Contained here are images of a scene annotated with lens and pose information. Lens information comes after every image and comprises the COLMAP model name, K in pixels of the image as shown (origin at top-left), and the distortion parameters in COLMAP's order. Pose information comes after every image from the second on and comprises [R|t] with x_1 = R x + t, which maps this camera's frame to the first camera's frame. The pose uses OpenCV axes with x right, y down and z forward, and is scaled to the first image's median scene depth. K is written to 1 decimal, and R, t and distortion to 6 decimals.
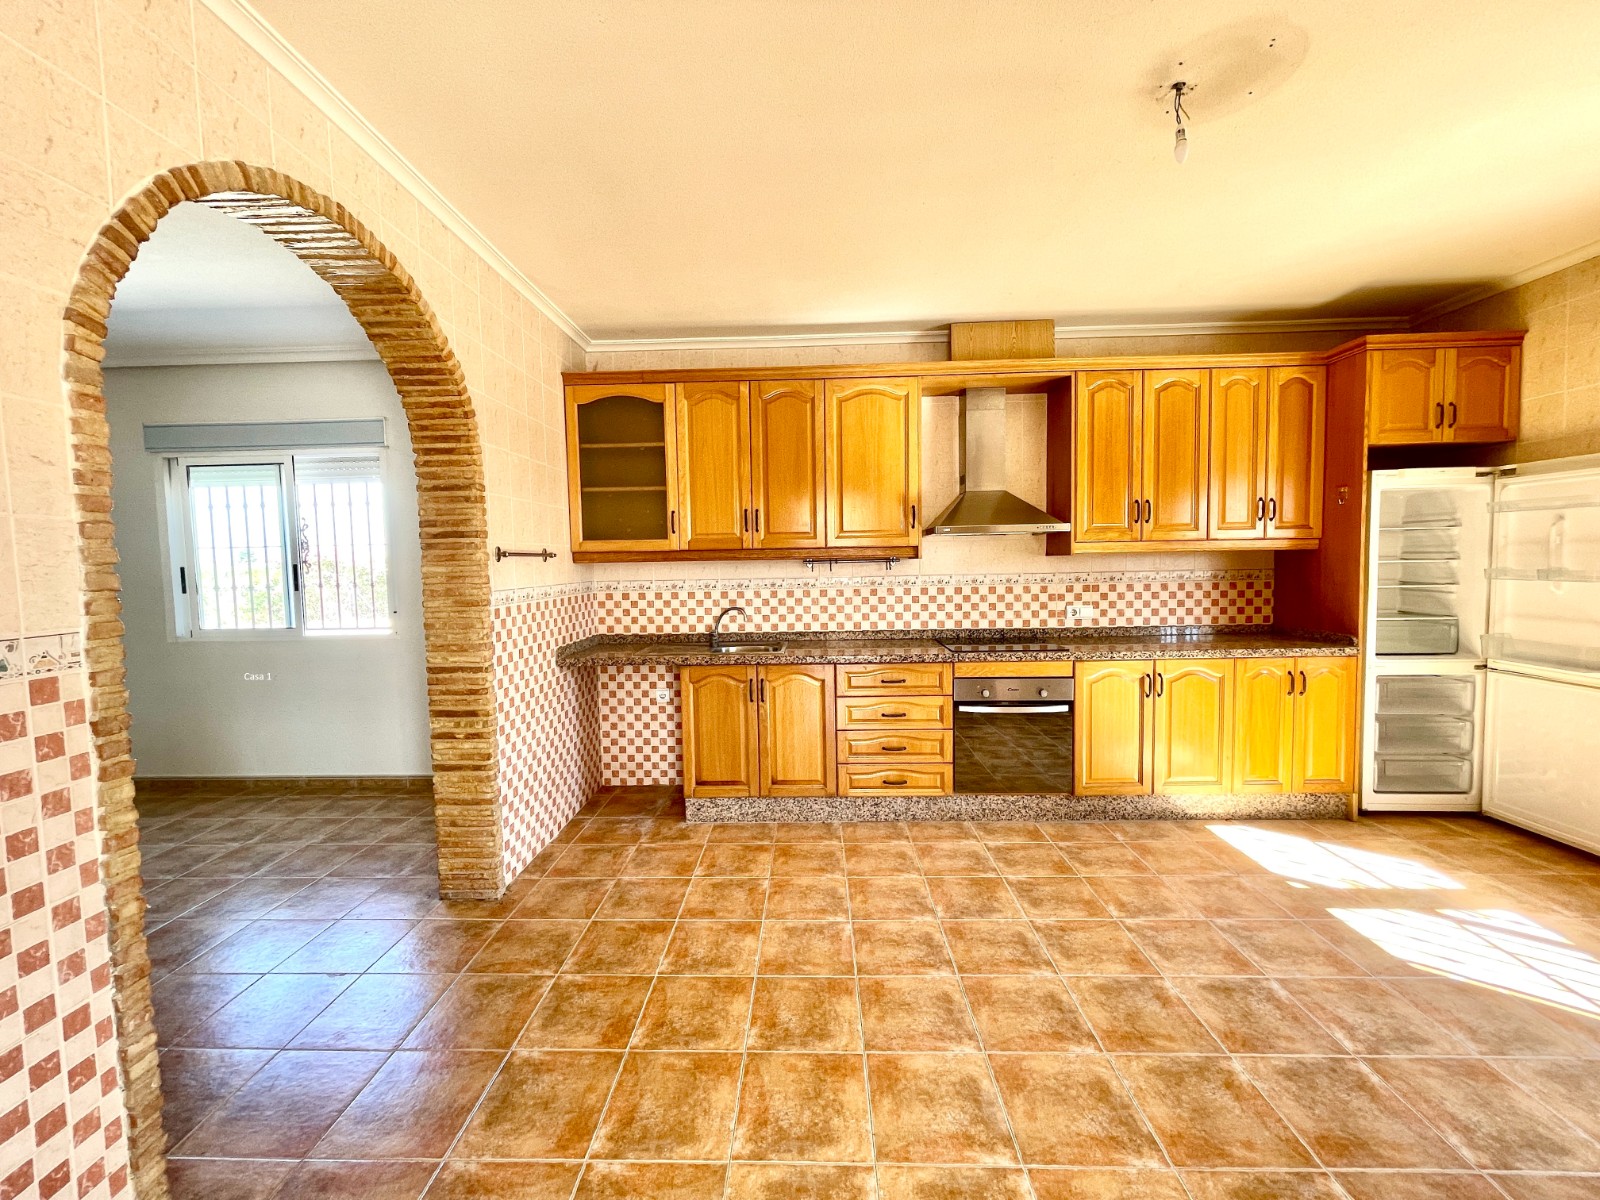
lens RADIAL K [[650.9, 0, 792.9], [0, 650.9, 597.1], [0, 0, 1]] dist [0.002240, -0.000020]
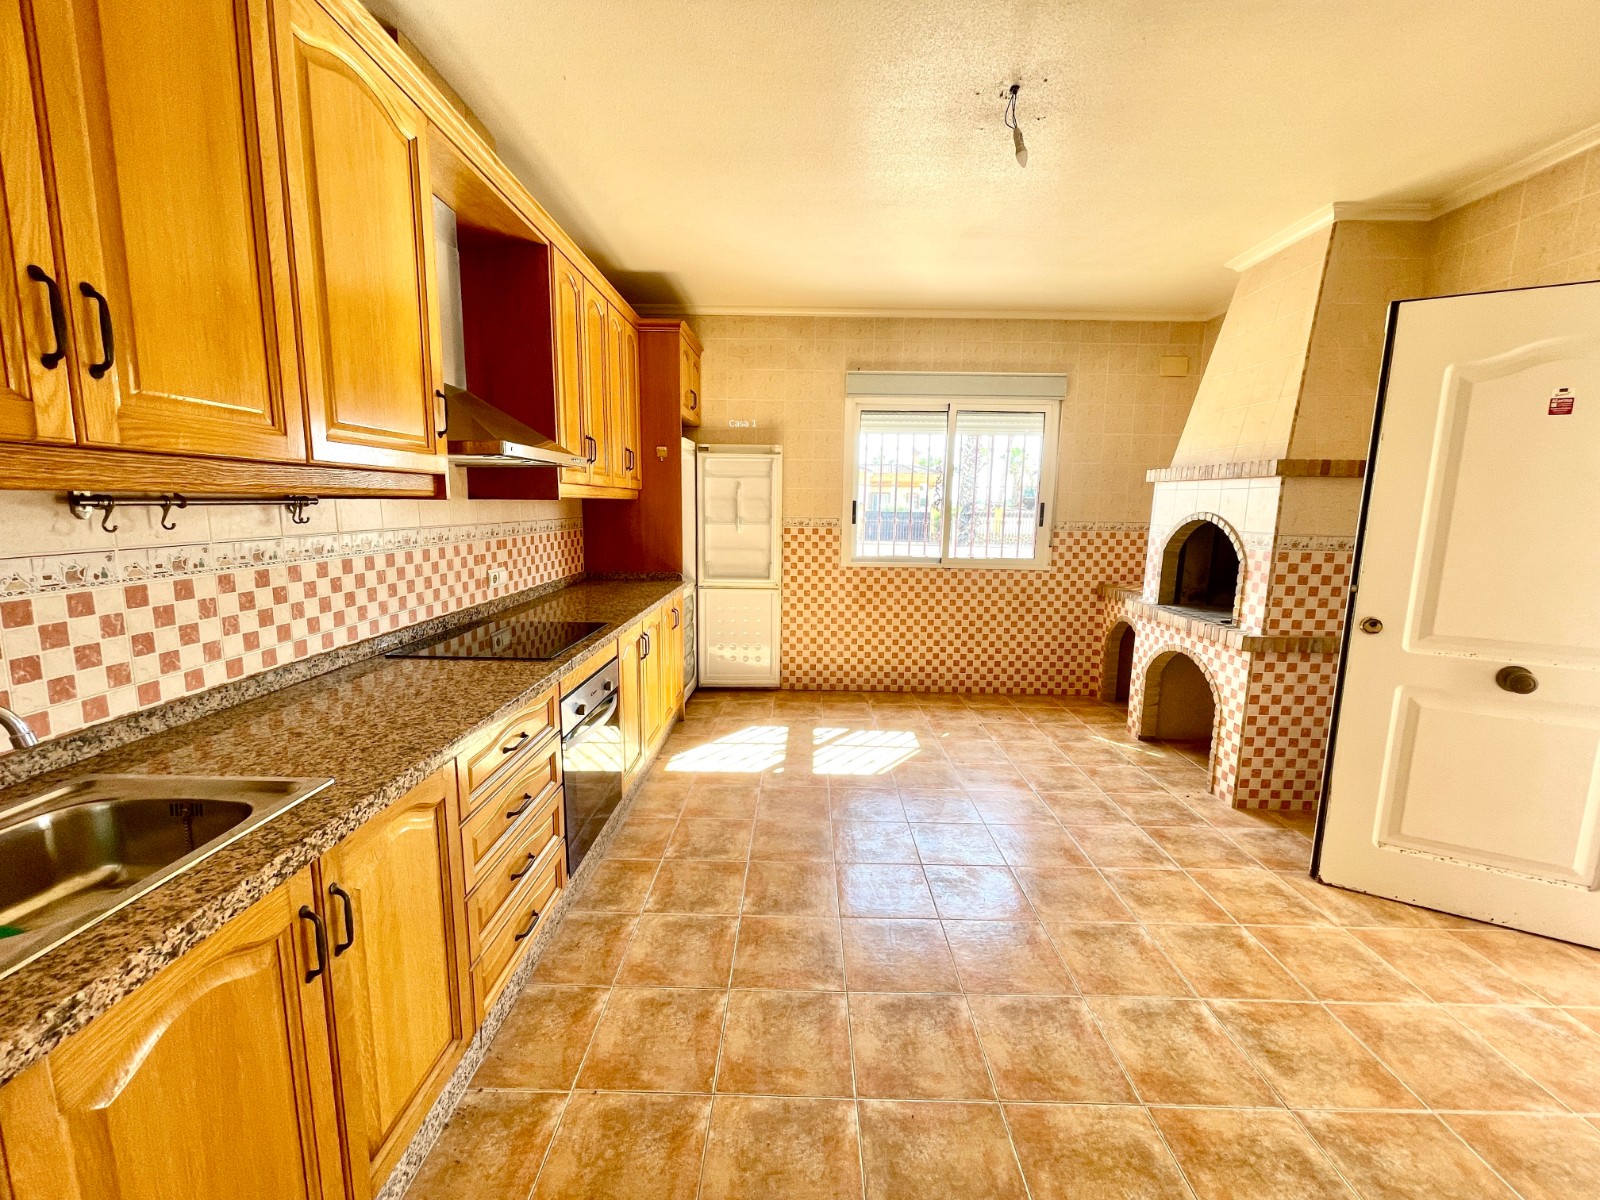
lens RADIAL K [[650.9, 0, 791.9], [0, 650.9, 598.0], [0, 0, 1]] dist [0.002240, -0.000020]
pose [[-0.021010, -0.127980, 0.991554, -0.369372], [0.046461, 0.990577, 0.128838, -0.041385], [-0.998699, 0.048775, -0.014866, 0.847992]]
